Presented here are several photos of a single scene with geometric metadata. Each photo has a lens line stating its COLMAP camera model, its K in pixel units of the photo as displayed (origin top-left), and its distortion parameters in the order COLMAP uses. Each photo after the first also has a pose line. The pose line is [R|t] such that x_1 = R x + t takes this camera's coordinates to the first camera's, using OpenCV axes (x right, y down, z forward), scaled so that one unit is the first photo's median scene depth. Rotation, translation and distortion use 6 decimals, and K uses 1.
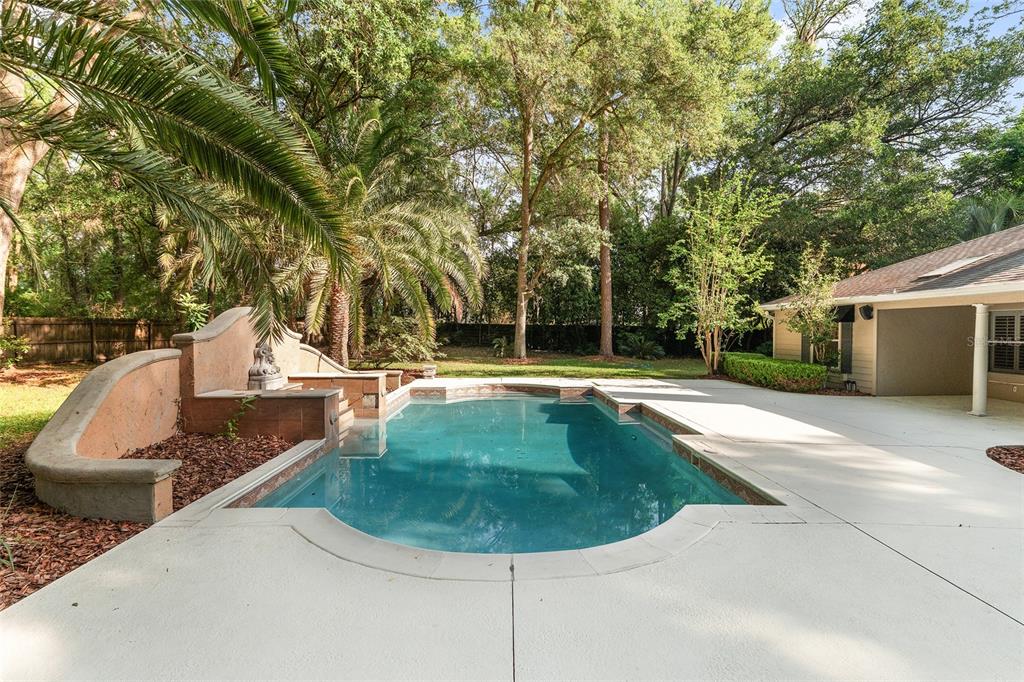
lens RADIAL K [[499.3, 0, 509.8], [0, 499.3, 337.6], [0, 0, 1]] dist [-0.004377, -0.000646]
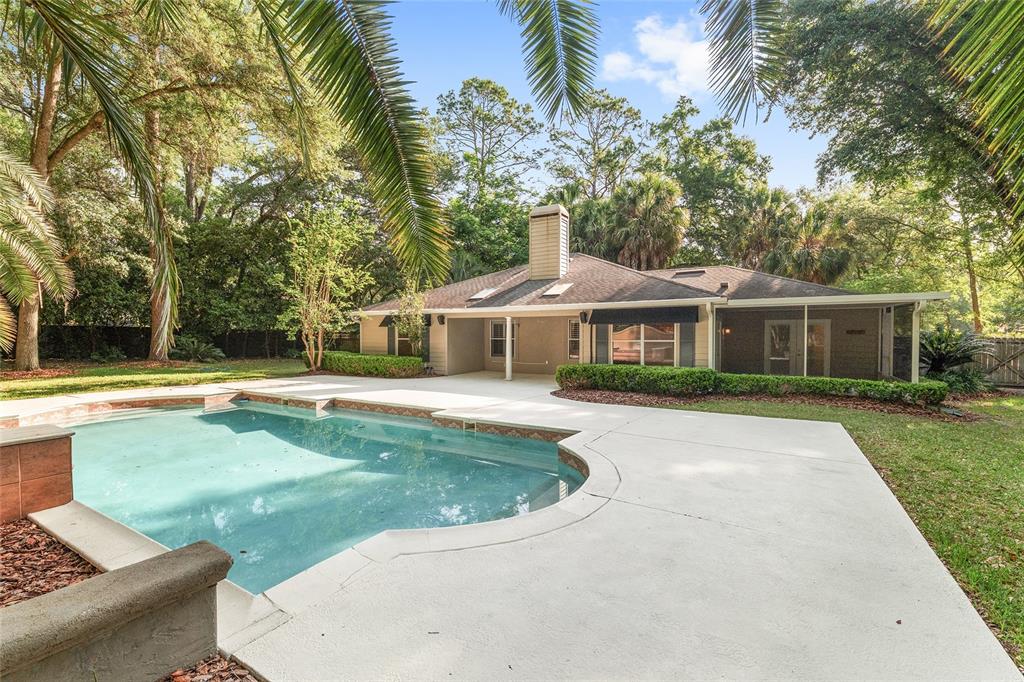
lens RADIAL K [[444.0, 0, 510.1], [0, 444.0, 340.8], [0, 0, 1]] dist [-0.005697, -0.000363]
pose [[0.526190, -0.014601, 0.850241, -0.281446], [0.011145, 0.999885, 0.010274, 0.000676], [-0.850294, 0.004070, 0.526293, 0.124448]]
